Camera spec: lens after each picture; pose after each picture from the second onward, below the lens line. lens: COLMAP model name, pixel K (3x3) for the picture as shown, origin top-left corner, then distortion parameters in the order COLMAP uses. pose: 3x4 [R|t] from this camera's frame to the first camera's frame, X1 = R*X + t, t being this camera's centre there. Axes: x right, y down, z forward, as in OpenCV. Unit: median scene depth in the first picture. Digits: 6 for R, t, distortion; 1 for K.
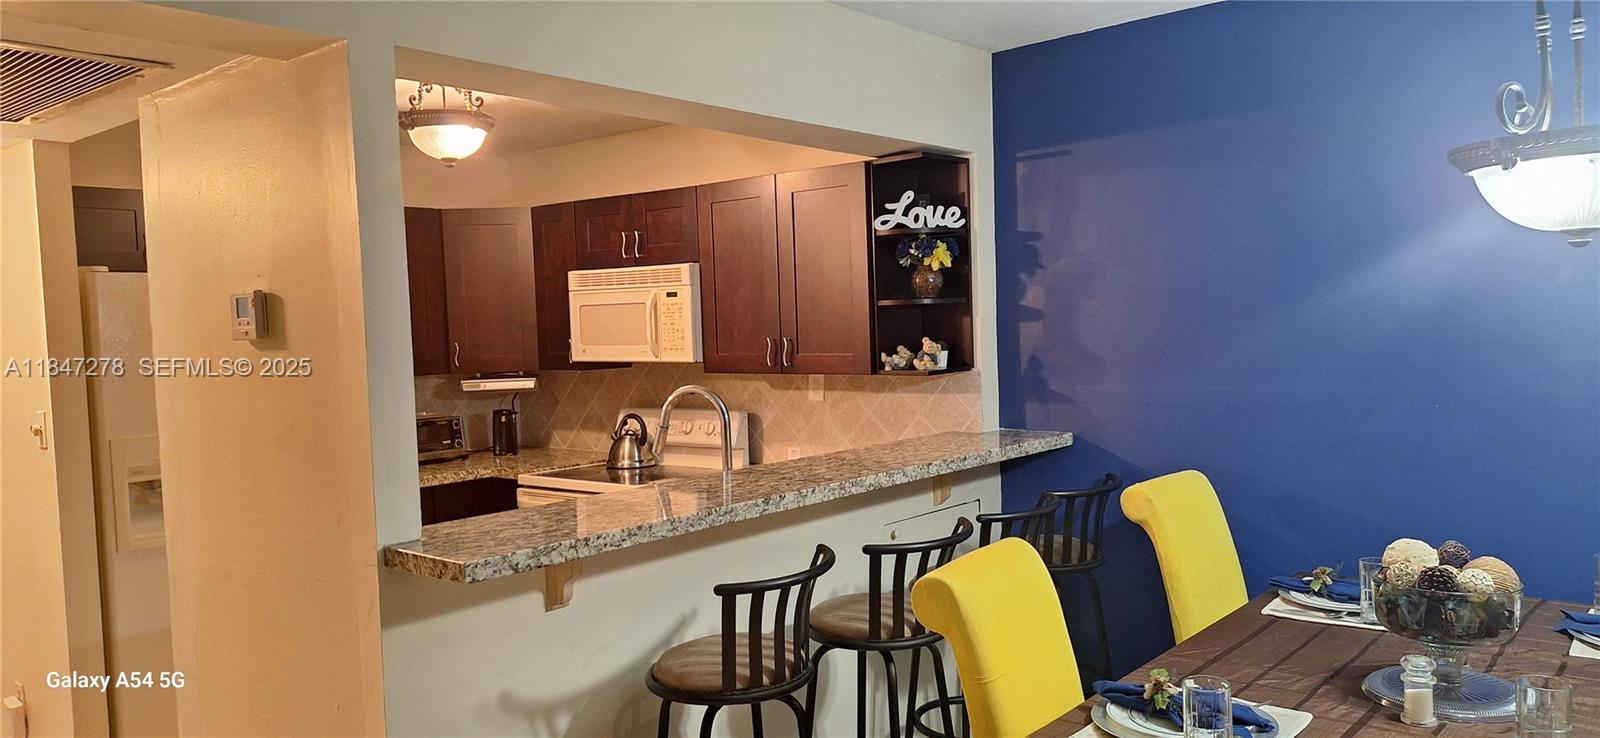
lens RADIAL K [[1101.9, 0, 800.0], [0, 1101.9, 369.0], [0, 0, 1]] dist [0.149387, -0.249064]
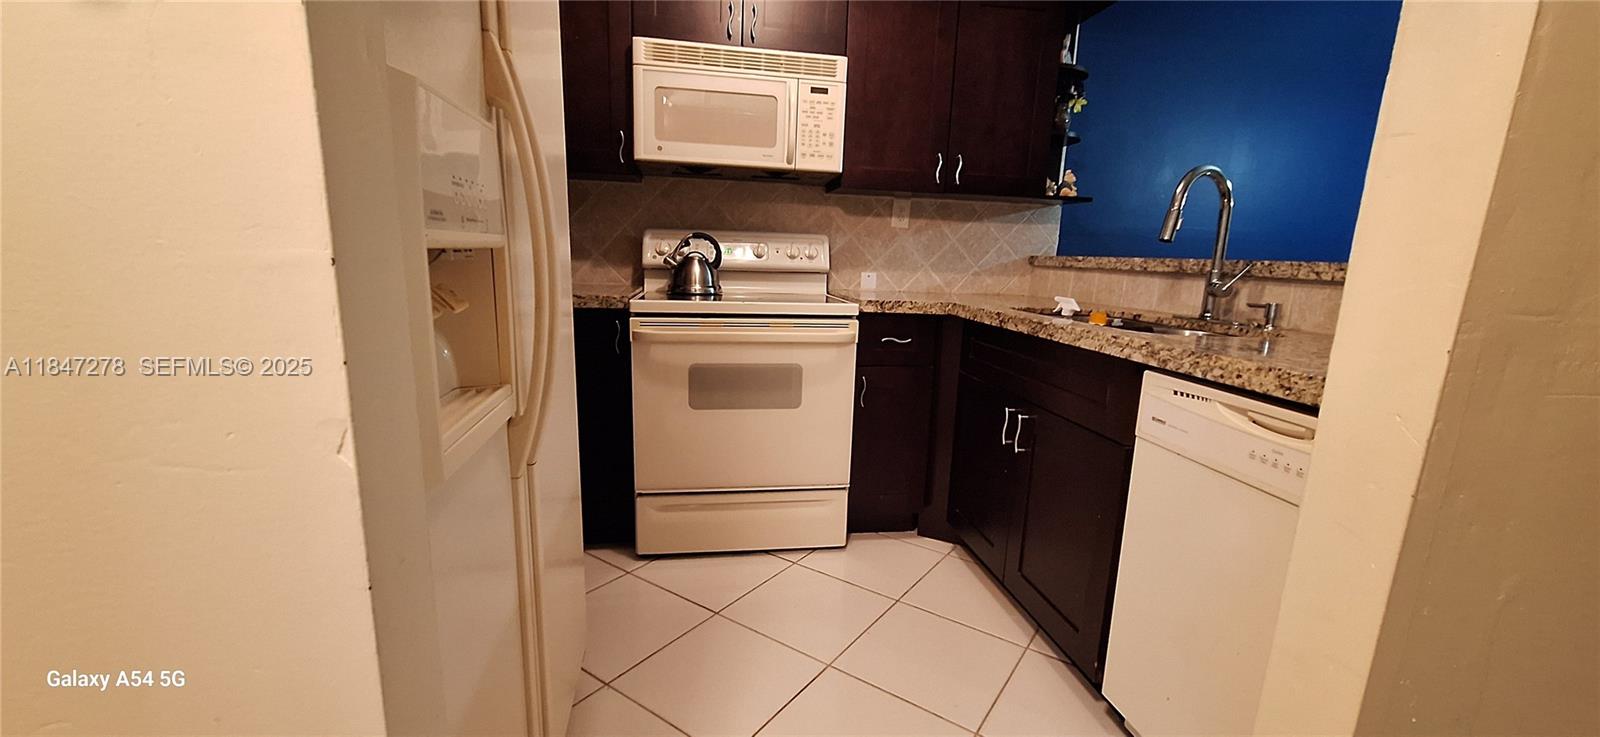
lens RADIAL K [[639.4, 0, 800.0], [0, 639.4, 368.5], [0, 0, 1]] dist [-0.002823, 0.000098]
pose [[0.653668, -0.084548, 0.752044, -0.593679], [-0.023113, 0.991046, 0.131507, 0.095928], [-0.756429, -0.103344, 0.645861, 0.741683]]
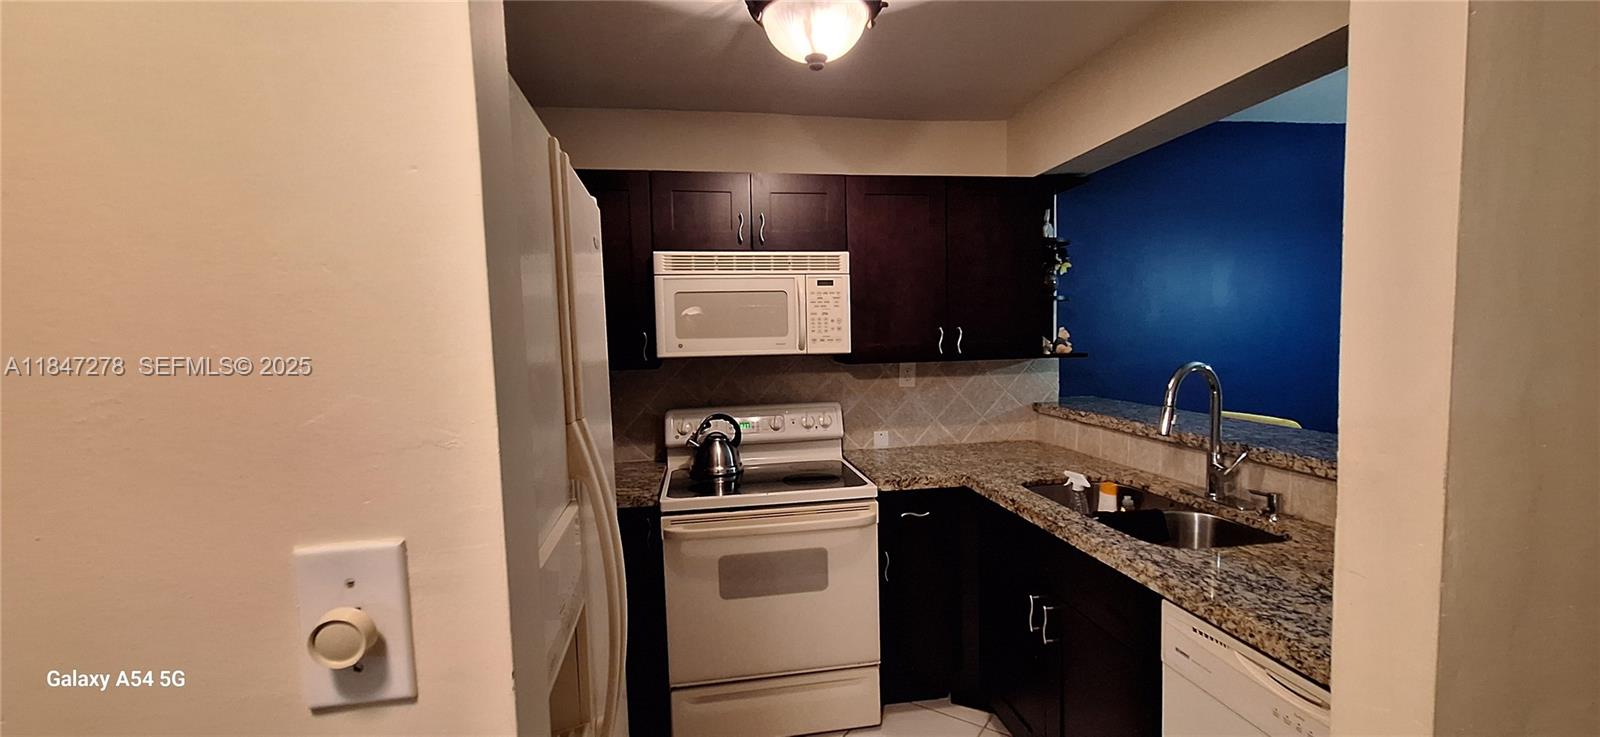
lens RADIAL K [[641.1, 0, 800.0], [0, 641.1, 368.5], [0, 0, 1]] dist [0.002007, -0.000117]
pose [[0.654604, -0.026606, 0.755504, -0.620377], [0.038896, 0.999242, 0.001488, 0.005612], [-0.754971, 0.028412, 0.655143, 0.736047]]
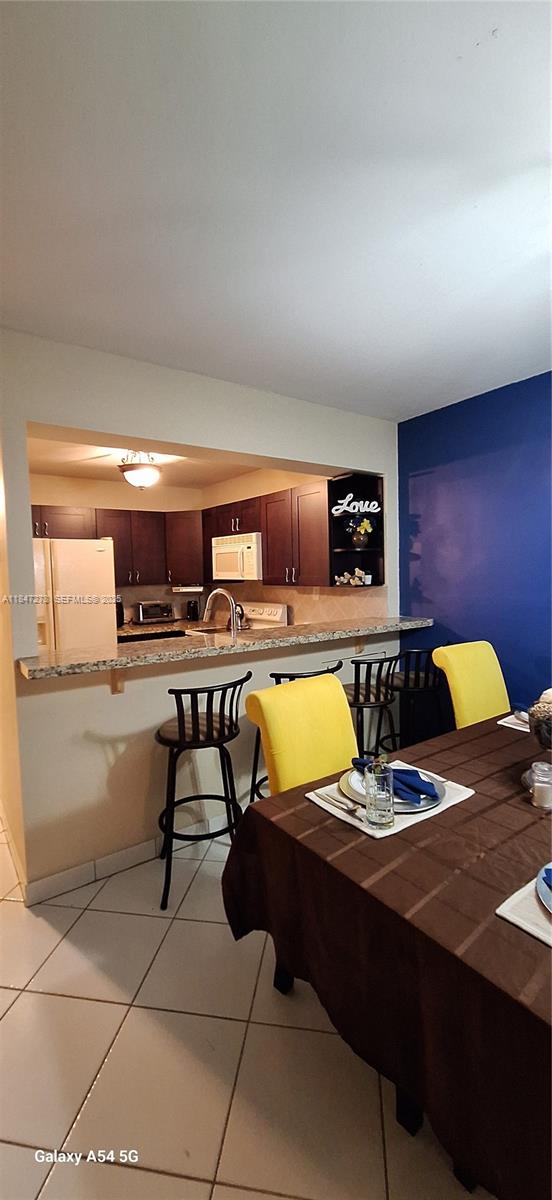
lens RADIAL K [[479.5, 0, 276.0], [0, 479.5, 600.0], [0, 0, 1]] dist [-0.002823, 0.000098]
pose [[0.969052, 0.025601, -0.245527, 0.181797], [-0.019466, 0.999436, 0.027381, 0.007152], [0.246089, -0.021754, 0.969003, 0.136828]]
